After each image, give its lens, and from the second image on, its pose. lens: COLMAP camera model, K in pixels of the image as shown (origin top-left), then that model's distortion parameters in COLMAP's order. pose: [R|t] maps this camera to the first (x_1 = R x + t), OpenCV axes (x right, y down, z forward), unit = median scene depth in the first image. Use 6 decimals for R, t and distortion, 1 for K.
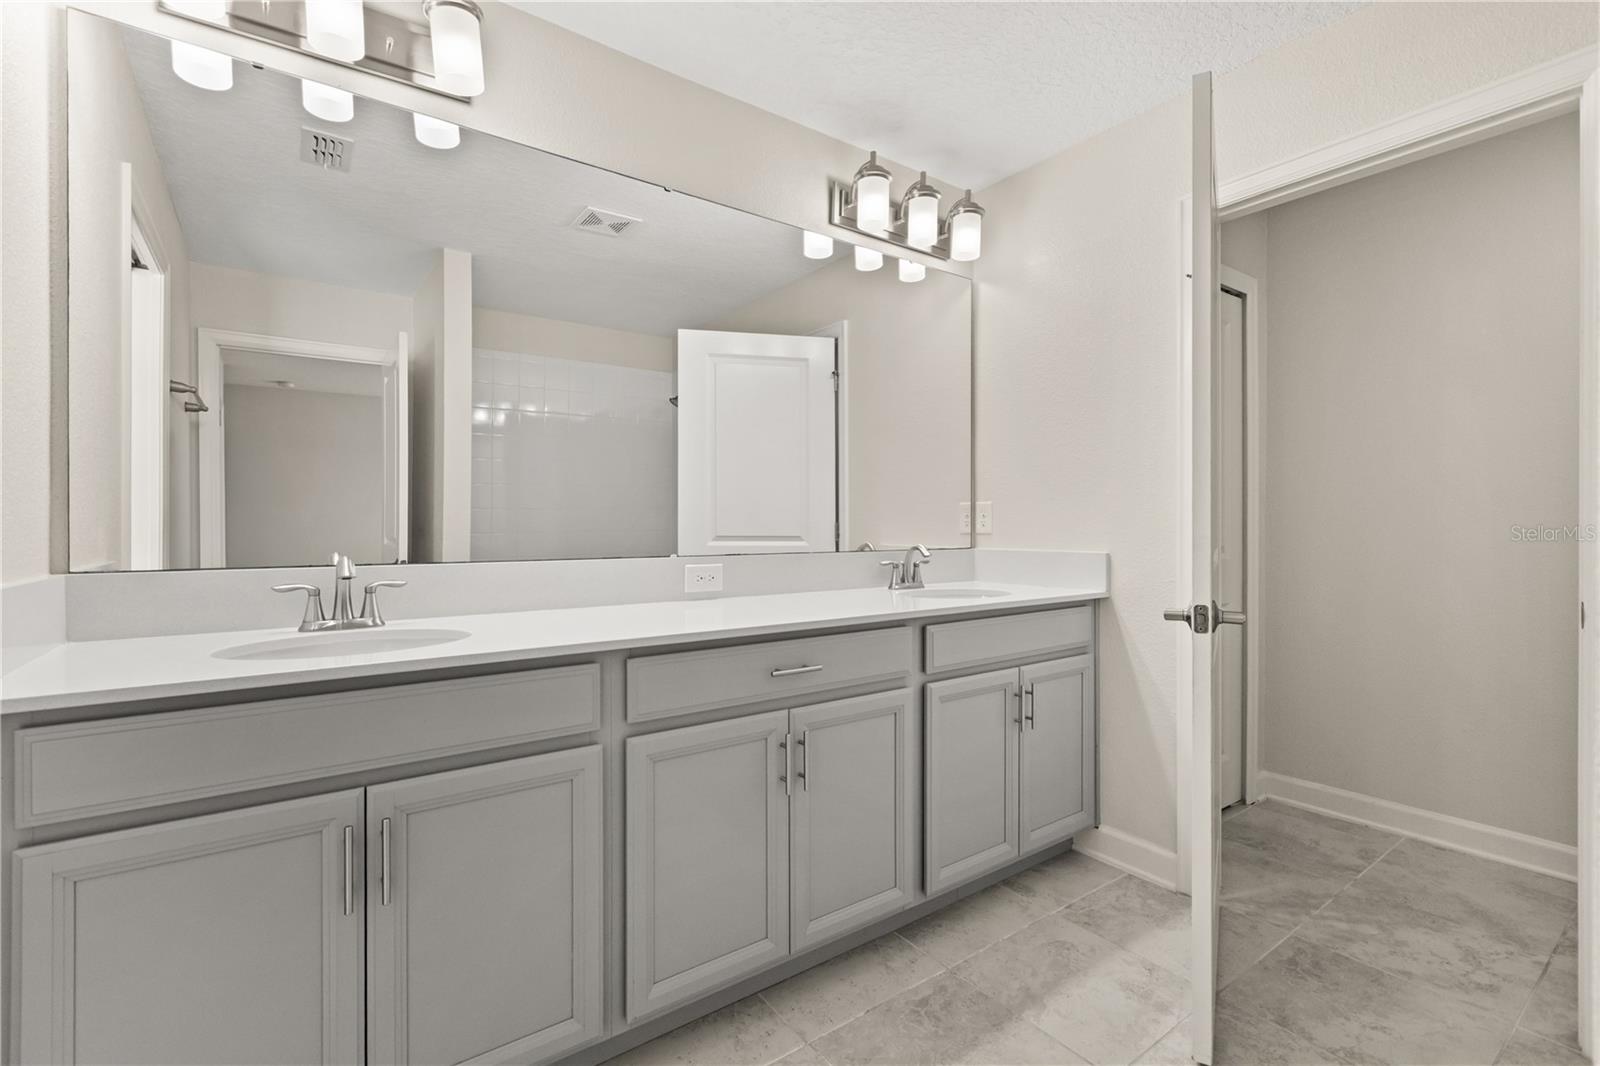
lens RADIAL K [[712.2, 0, 798.7], [0, 712.2, 527.6], [0, 0, 1]] dist [0.000725, -0.000835]
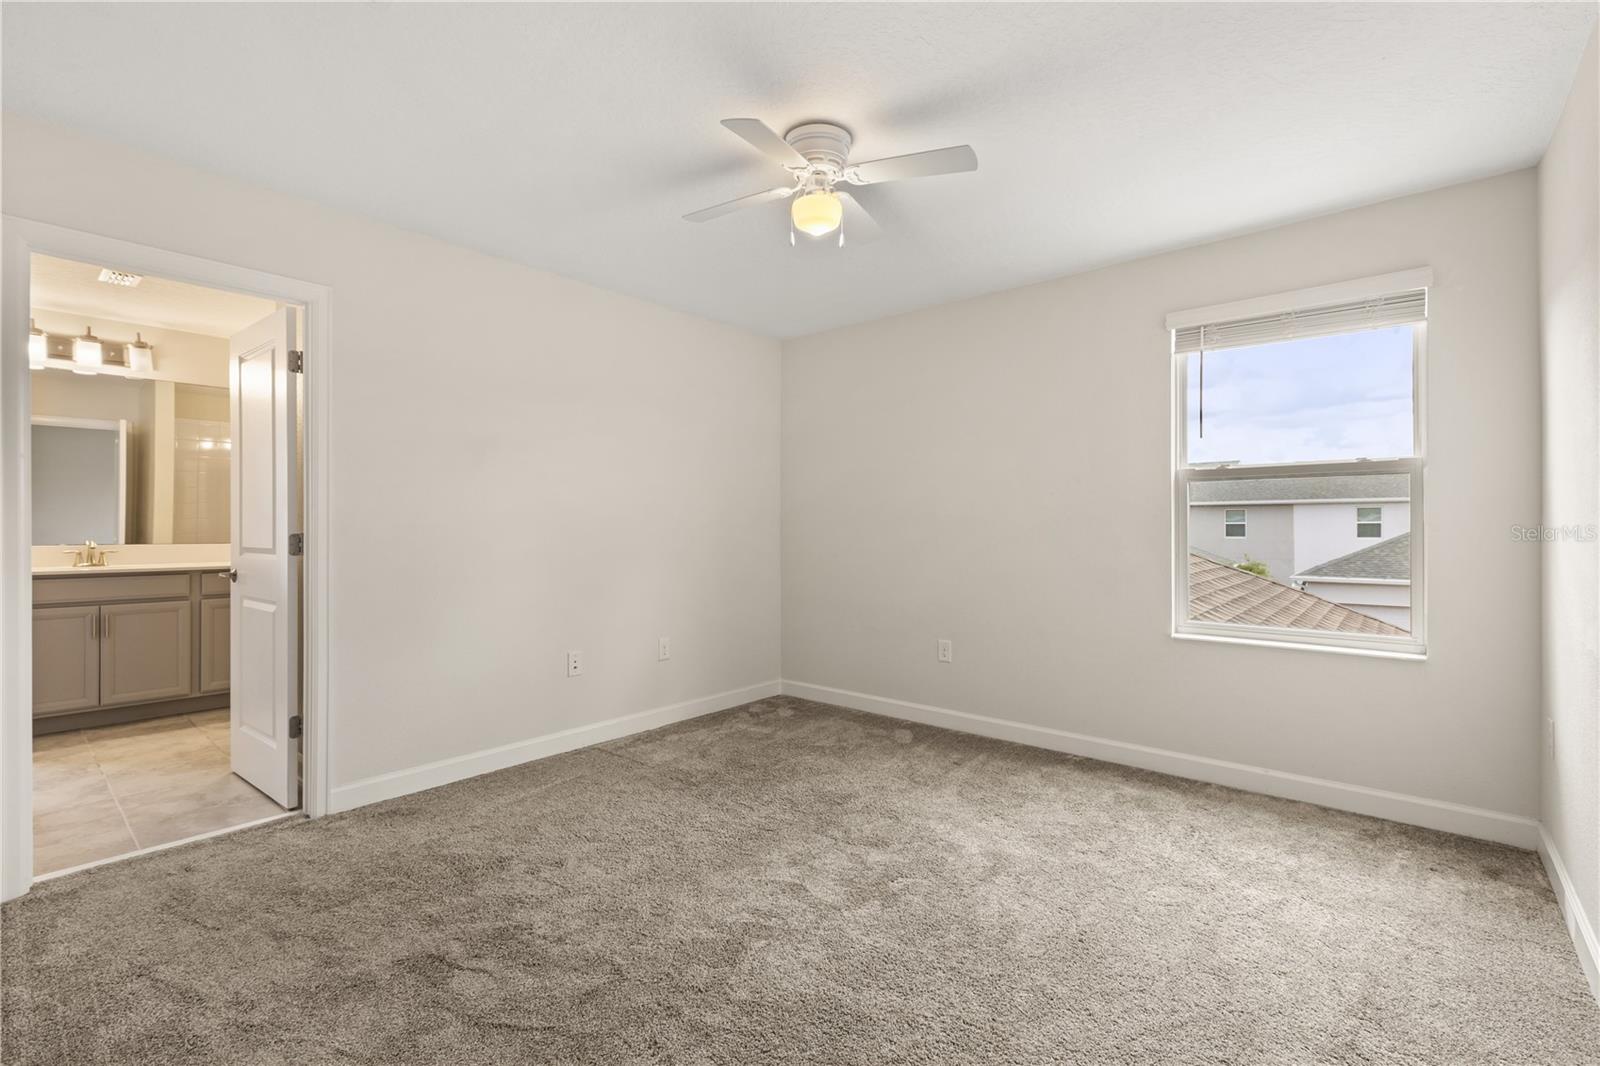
lens RADIAL K [[712.2, 0, 798.7], [0, 712.2, 527.6], [0, 0, 1]] dist [0.000725, -0.000835]
pose [[0.973671, 0.004989, 0.227903, 0.804725], [-0.004366, 0.999985, -0.003235, -0.008876], [-0.227916, 0.002155, 0.973679, -1.326950]]
